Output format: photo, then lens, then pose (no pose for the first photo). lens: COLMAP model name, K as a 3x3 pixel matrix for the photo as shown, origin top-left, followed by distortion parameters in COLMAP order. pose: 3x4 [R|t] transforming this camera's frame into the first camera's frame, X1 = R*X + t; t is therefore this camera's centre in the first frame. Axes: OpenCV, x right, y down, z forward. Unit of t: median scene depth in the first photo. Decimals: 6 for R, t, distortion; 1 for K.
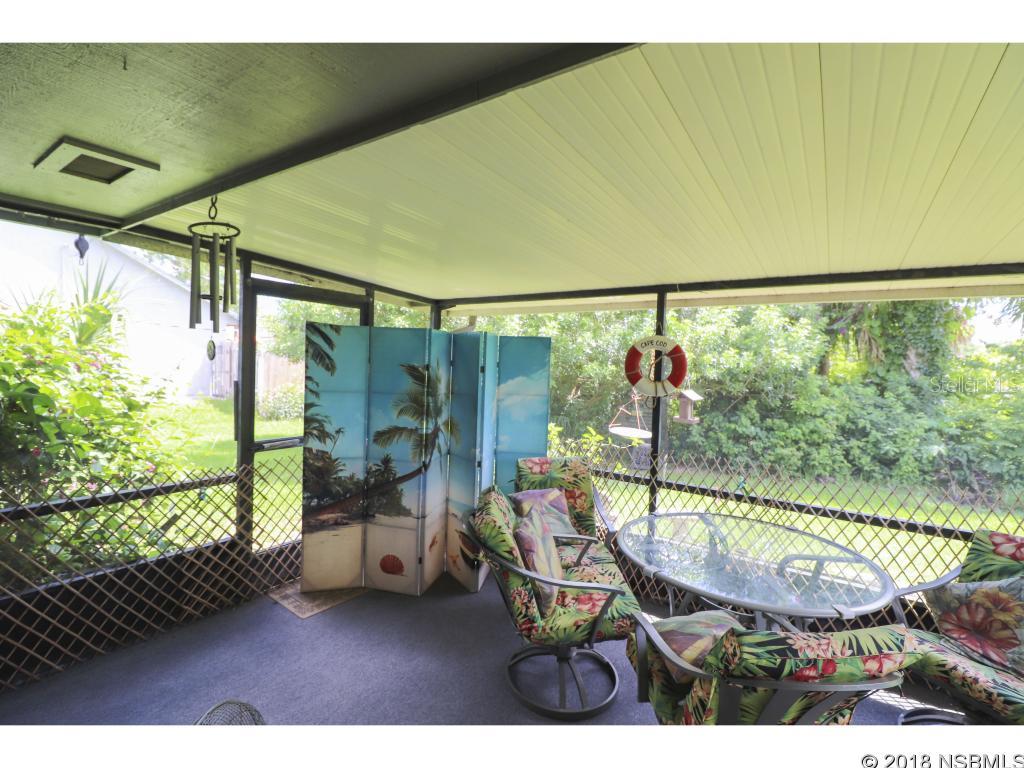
lens RADIAL K [[469.2, 0, 511.9], [0, 469.2, 383.8], [0, 0, 1]] dist [-0.012008, -0.002888]
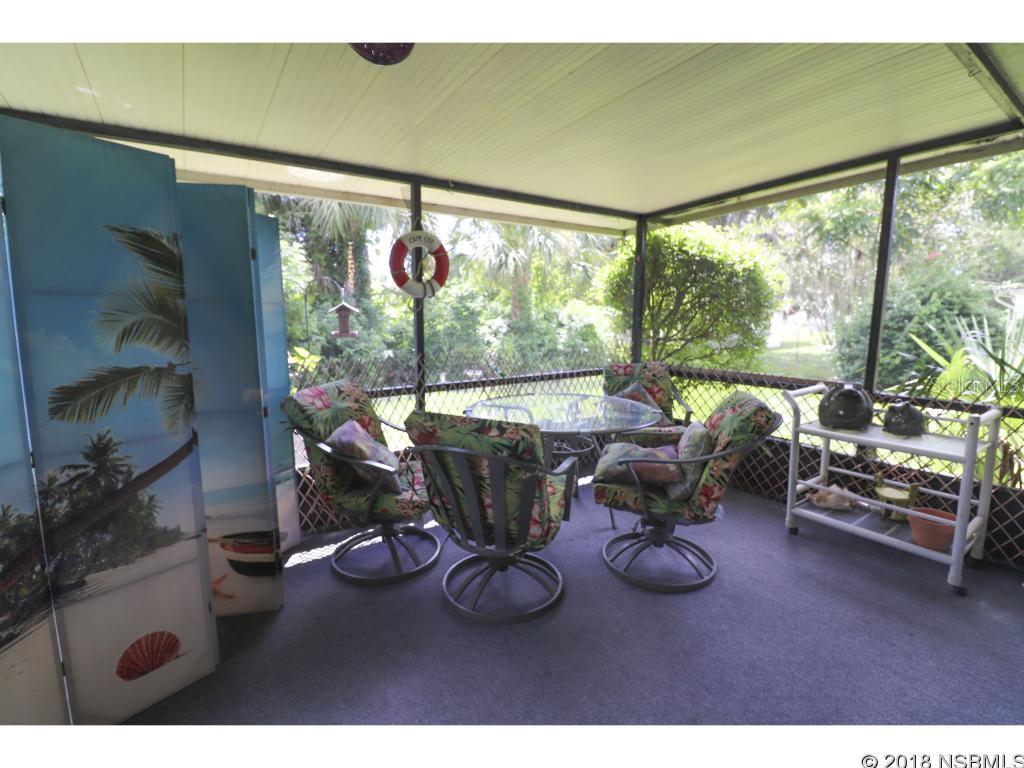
lens RADIAL K [[469.2, 0, 512.5], [0, 469.2, 380.6], [0, 0, 1]] dist [-0.012008, -0.002888]
pose [[0.353766, -0.163215, 0.920983, -0.523044], [0.050178, 0.986551, 0.155561, 0.052137], [-0.933987, -0.008819, 0.357198, 0.484928]]
